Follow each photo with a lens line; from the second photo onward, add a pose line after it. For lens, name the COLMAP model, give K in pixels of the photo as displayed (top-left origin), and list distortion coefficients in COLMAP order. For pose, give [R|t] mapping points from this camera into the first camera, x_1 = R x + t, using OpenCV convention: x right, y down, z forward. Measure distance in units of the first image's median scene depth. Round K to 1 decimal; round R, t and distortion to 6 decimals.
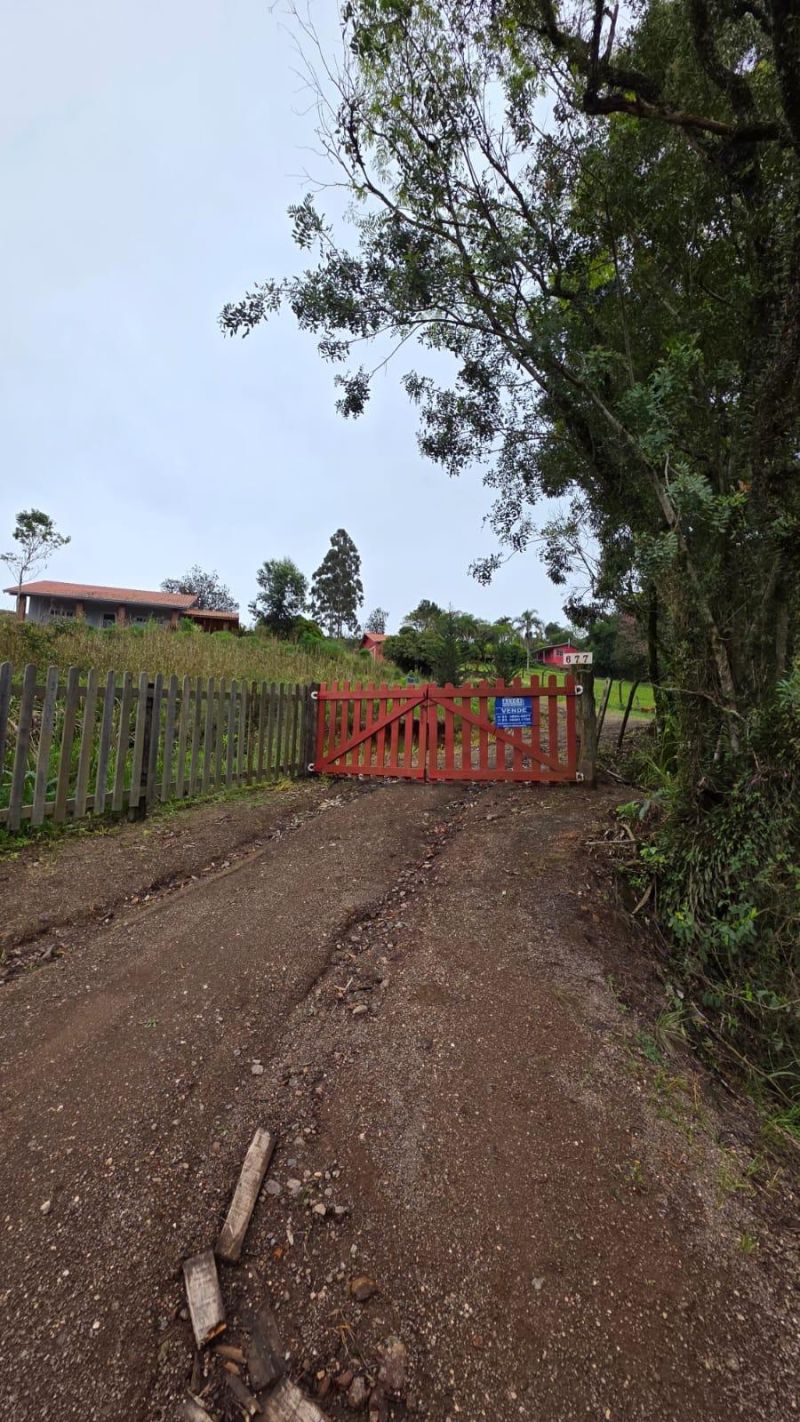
lens RADIAL K [[561.4, 0, 400.0], [0, 561.4, 711.0], [0, 0, 1]] dist [-0.002007, -0.000122]
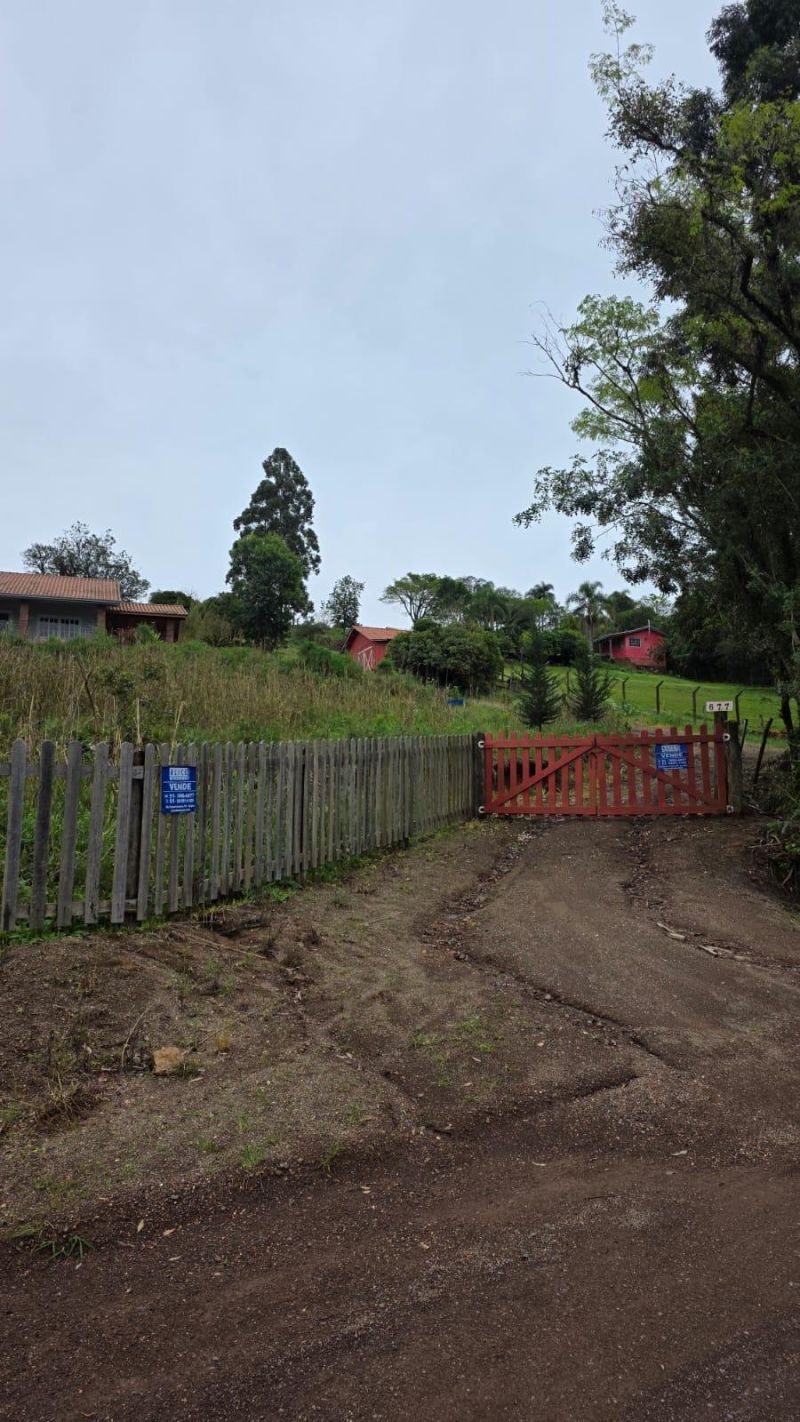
lens RADIAL K [[936.9, 0, 408.2], [0, 936.9, 731.3], [0, 0, 1]] dist [0.087724, -0.000441]
pose [[0.998447, -0.026296, 0.049115, -0.427905], [0.026534, 0.999639, -0.004196, -0.054978], [-0.048987, 0.005493, 0.998784, -0.920123]]
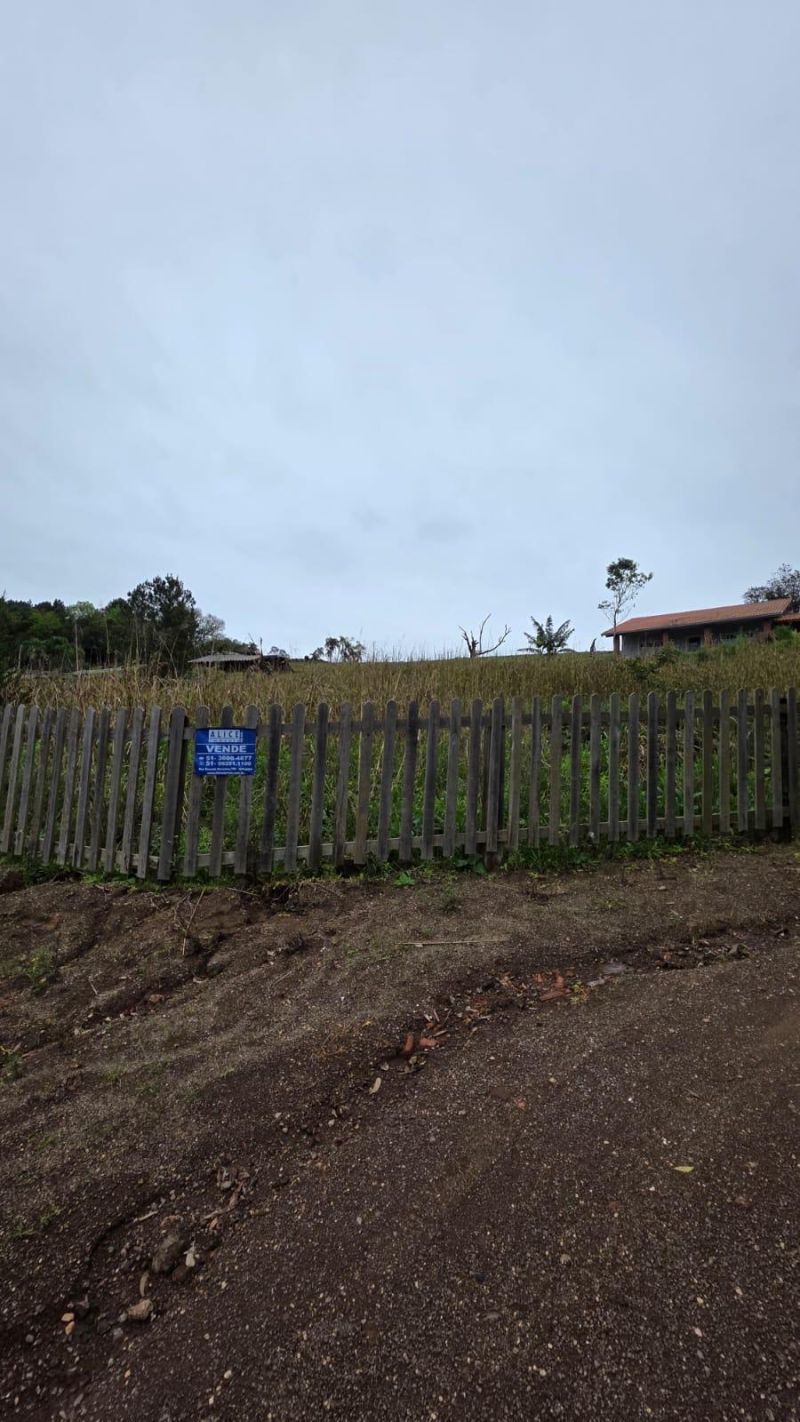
lens RADIAL K [[564.7, 0, 394.8], [0, 564.7, 707.4], [0, 0, 1]] dist [-0.000653, -0.000239]
pose [[0.566558, -0.088655, -0.819239, -0.024768], [0.048688, 0.996060, -0.074119, 0.003942], [0.822582, 0.002106, 0.568642, -0.072030]]
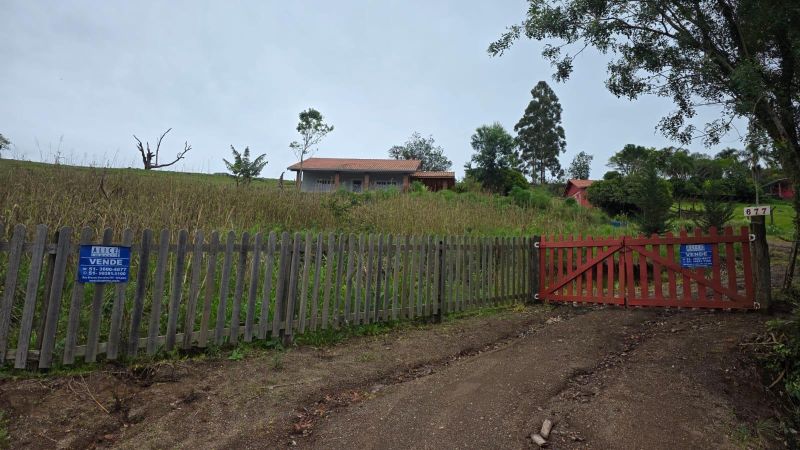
lens RADIAL K [[532.8, 0, 396.2], [0, 532.8, 214.0], [0, 0, 1]] dist [0.077951, -0.075182]
pose [[0.929659, -0.043239, -0.365875, 0.015853], [0.015773, 0.996850, -0.077728, -0.006847], [0.368083, 0.066490, 0.927412, -0.422511]]
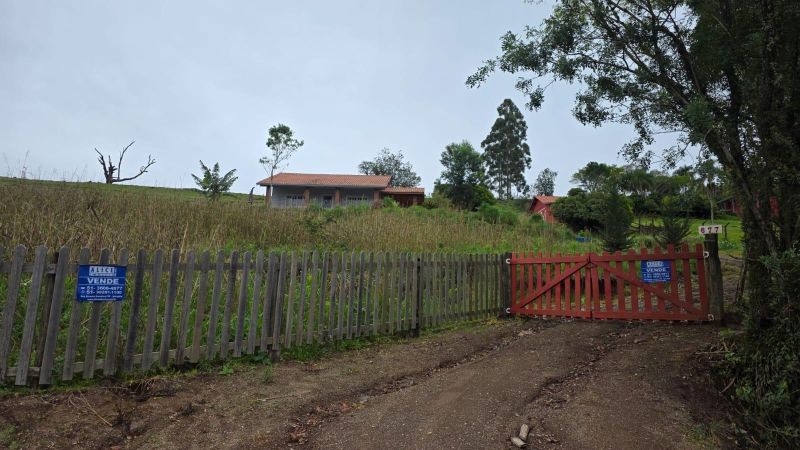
lens RADIAL K [[533.0, 0, 393.4], [0, 533.0, 220.5], [0, 0, 1]] dist [0.078687, -0.078853]
pose [[0.948336, -0.048008, -0.313613, 0.008281], [0.019946, 0.995552, -0.092082, -0.011820], [0.316639, 0.081070, 0.945075, -0.480172]]
